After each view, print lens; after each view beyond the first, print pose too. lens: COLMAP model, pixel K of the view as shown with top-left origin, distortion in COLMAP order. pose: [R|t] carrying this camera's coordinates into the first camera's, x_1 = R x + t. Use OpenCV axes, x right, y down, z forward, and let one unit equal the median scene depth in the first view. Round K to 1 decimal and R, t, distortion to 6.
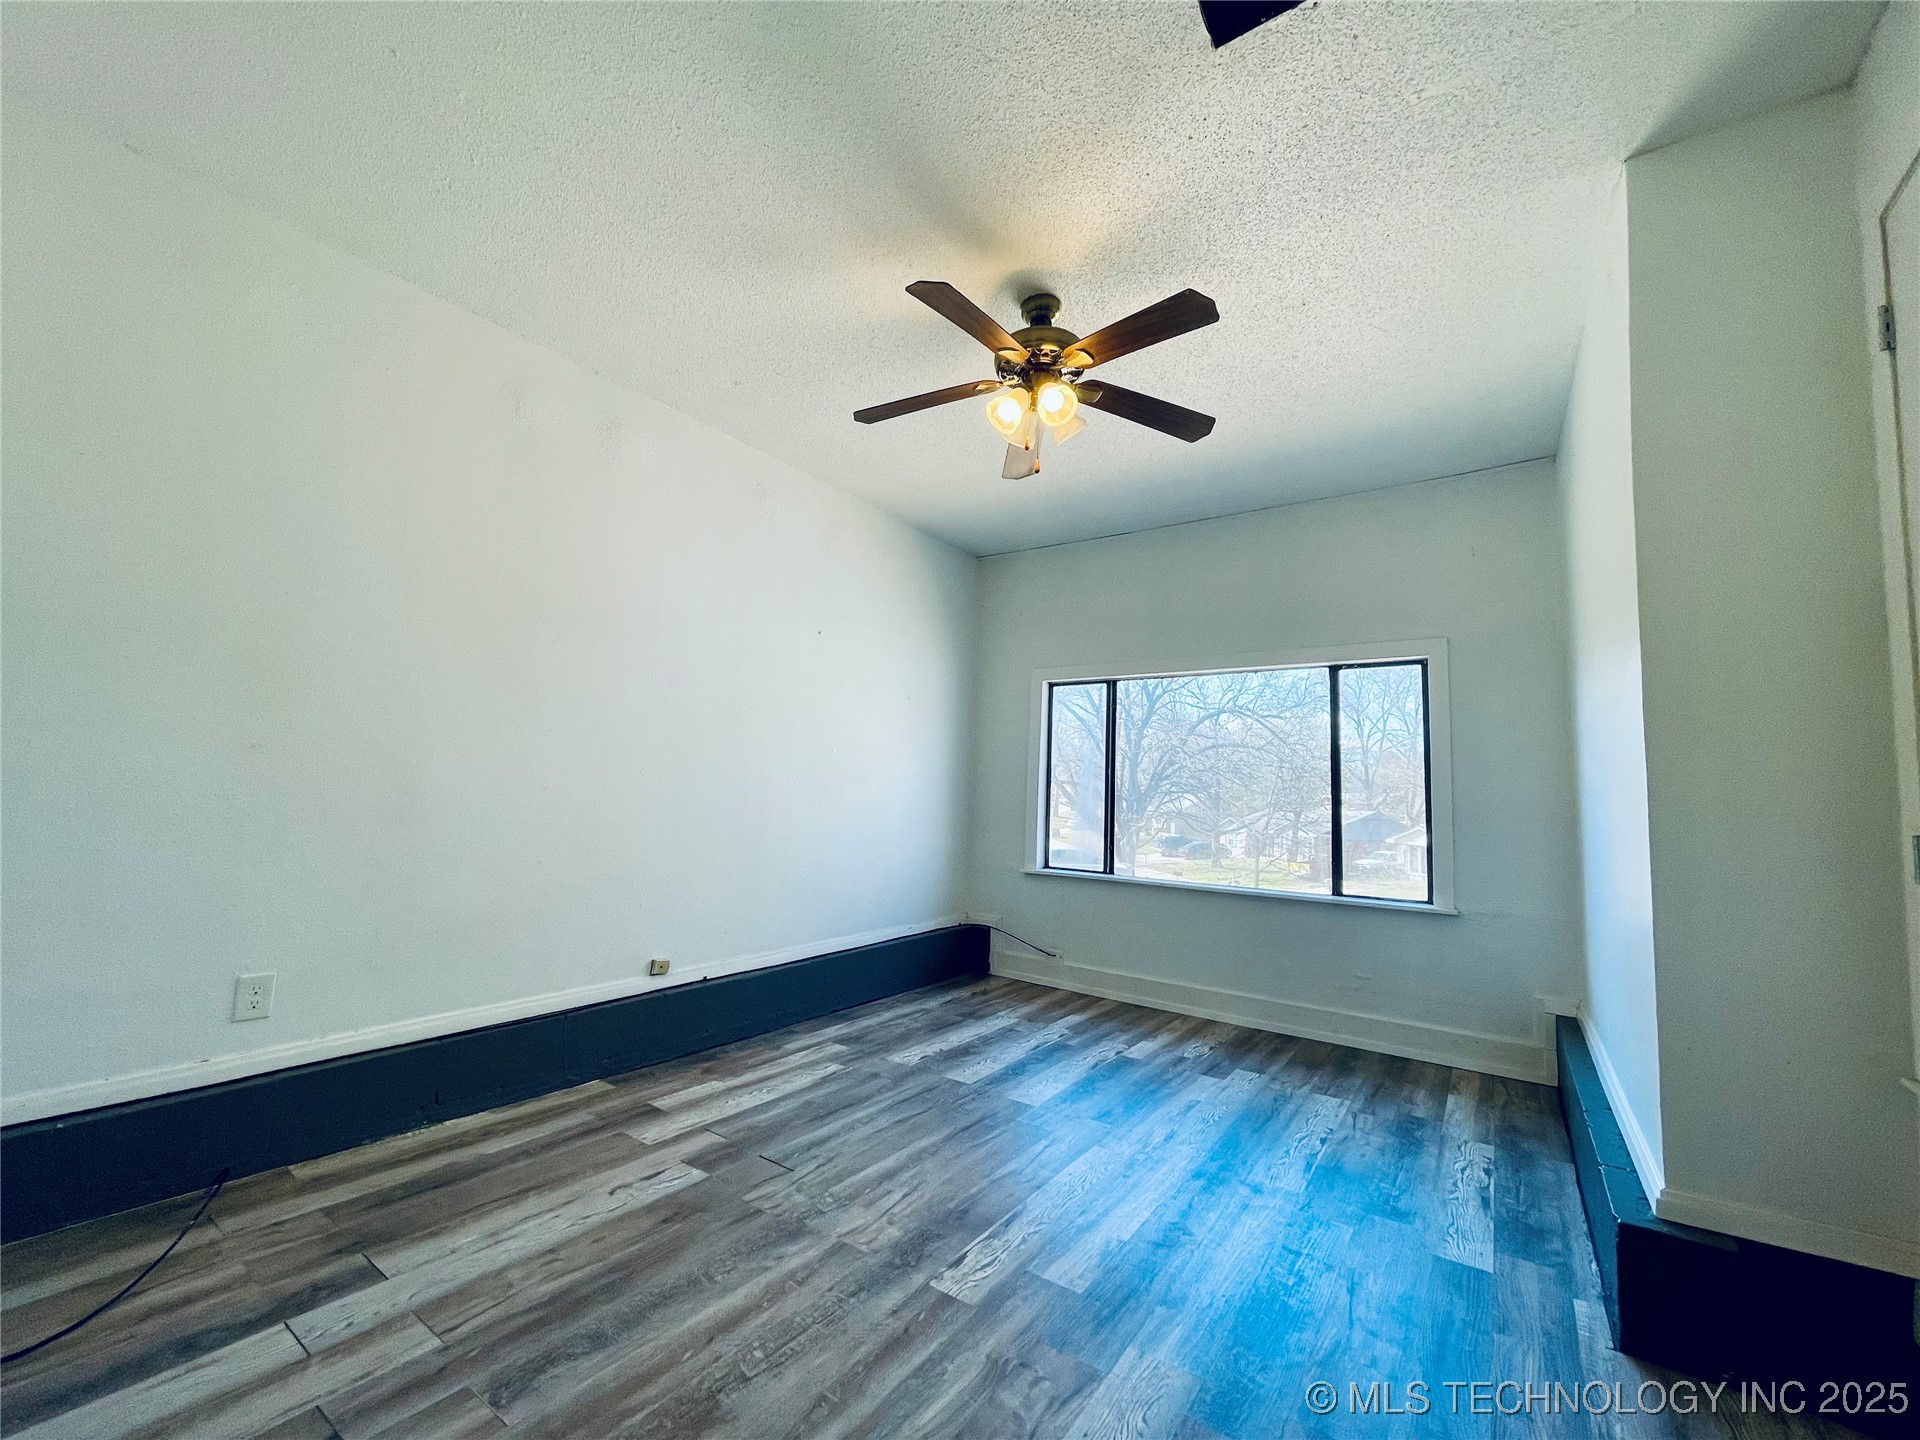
lens RADIAL K [[774.4, 0, 957.4], [0, 774.4, 714.7], [0, 0, 1]] dist [-0.002551, 0.000268]
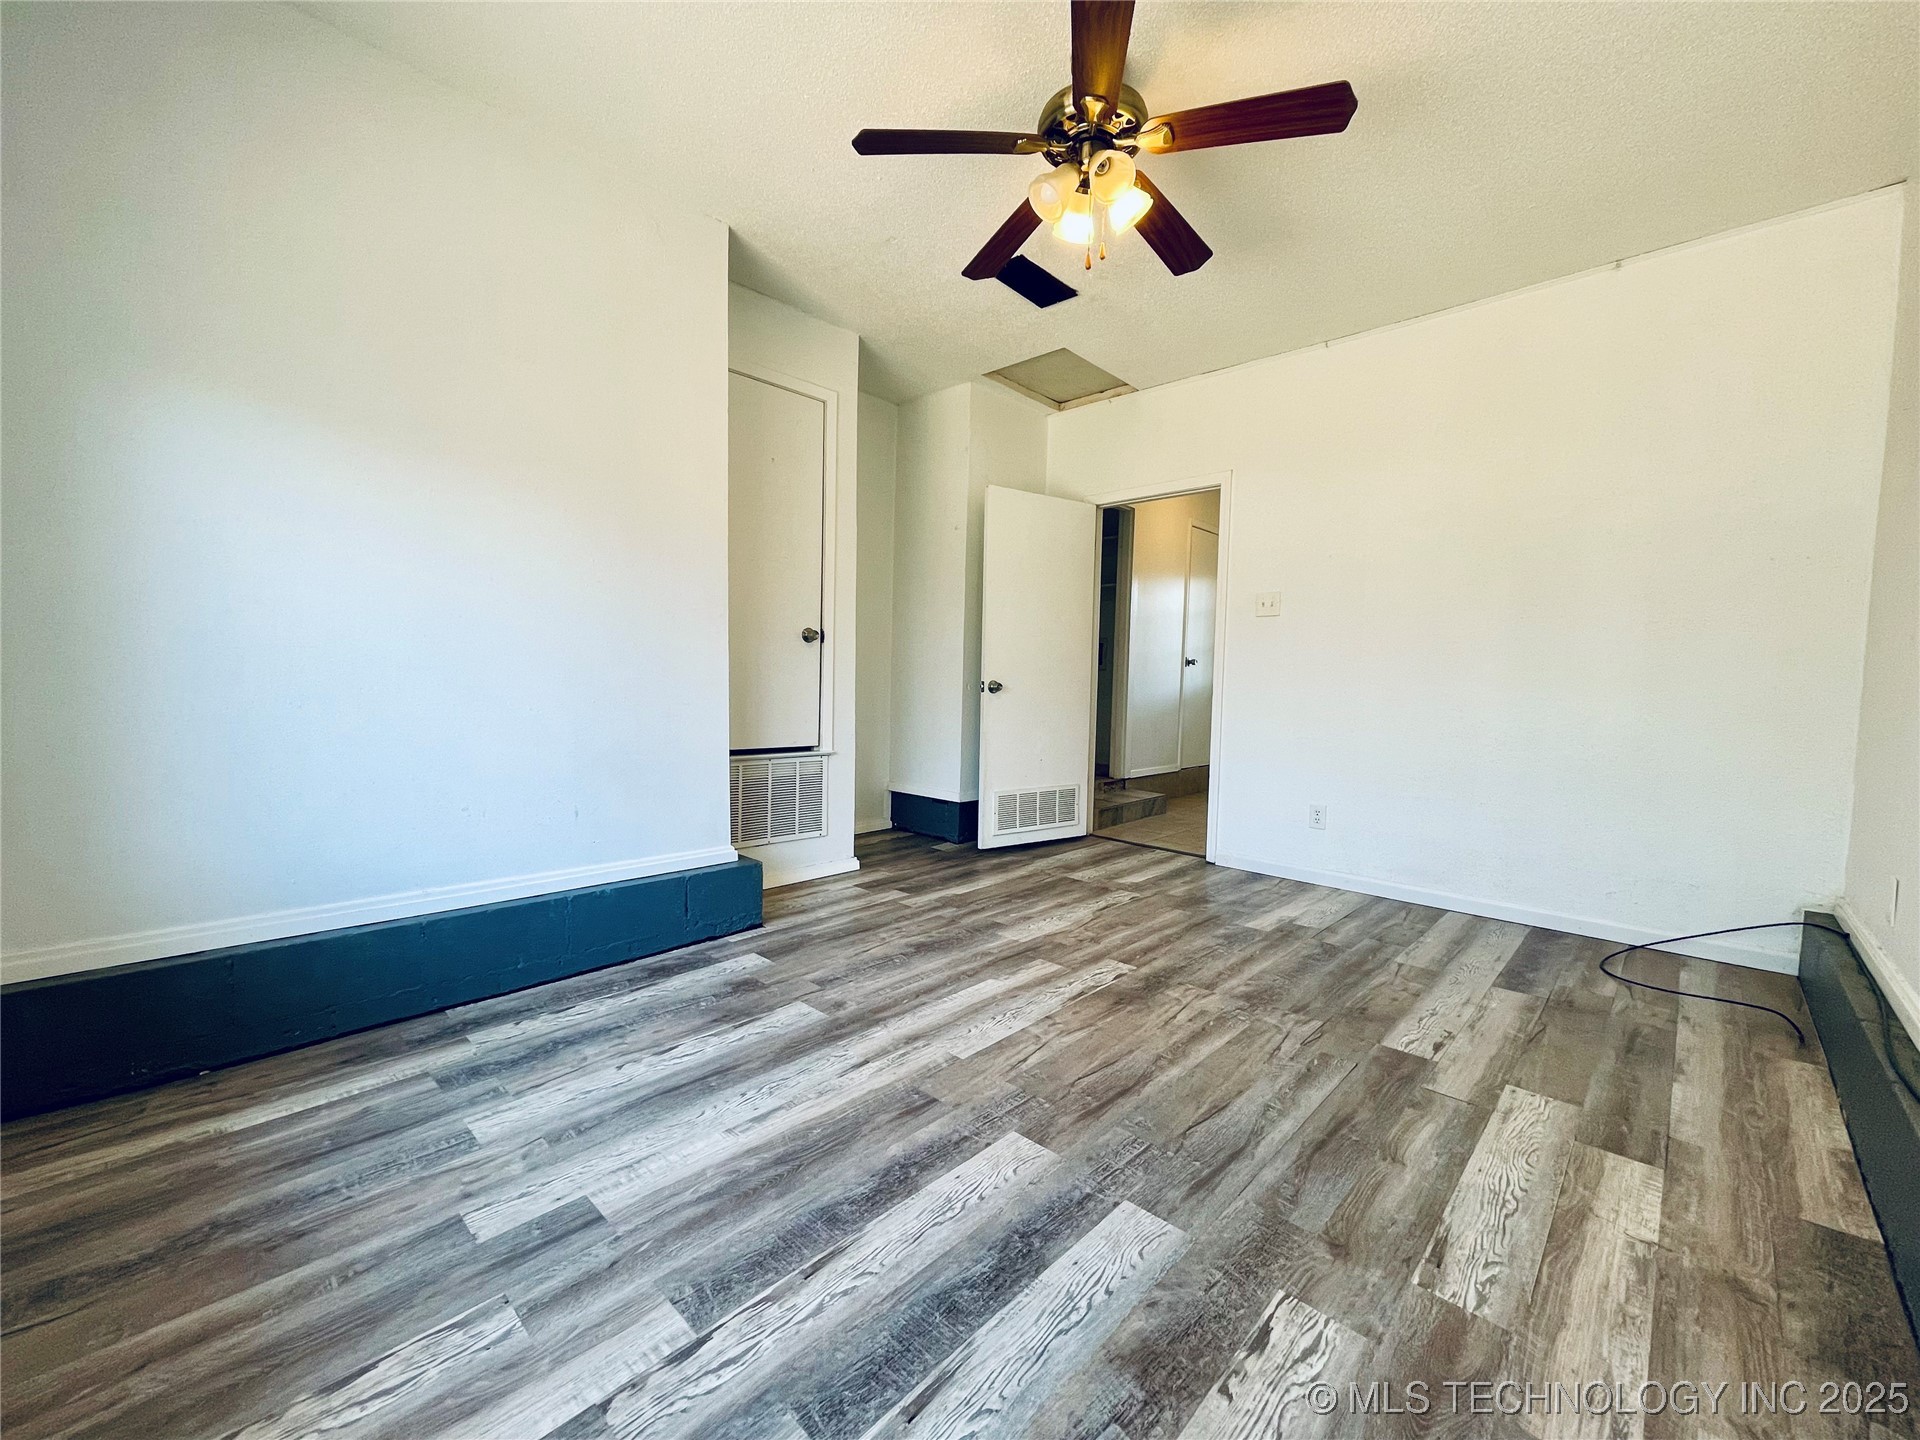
lens RADIAL K [[774.4, 0, 957.4], [0, 774.4, 714.7], [0, 0, 1]] dist [-0.002551, 0.000268]
pose [[-0.986313, -0.066283, 0.150972, 0.085771], [-0.074226, 0.996105, -0.047595, 0.237683], [-0.147229, -0.058149, -0.987392, 1.890282]]
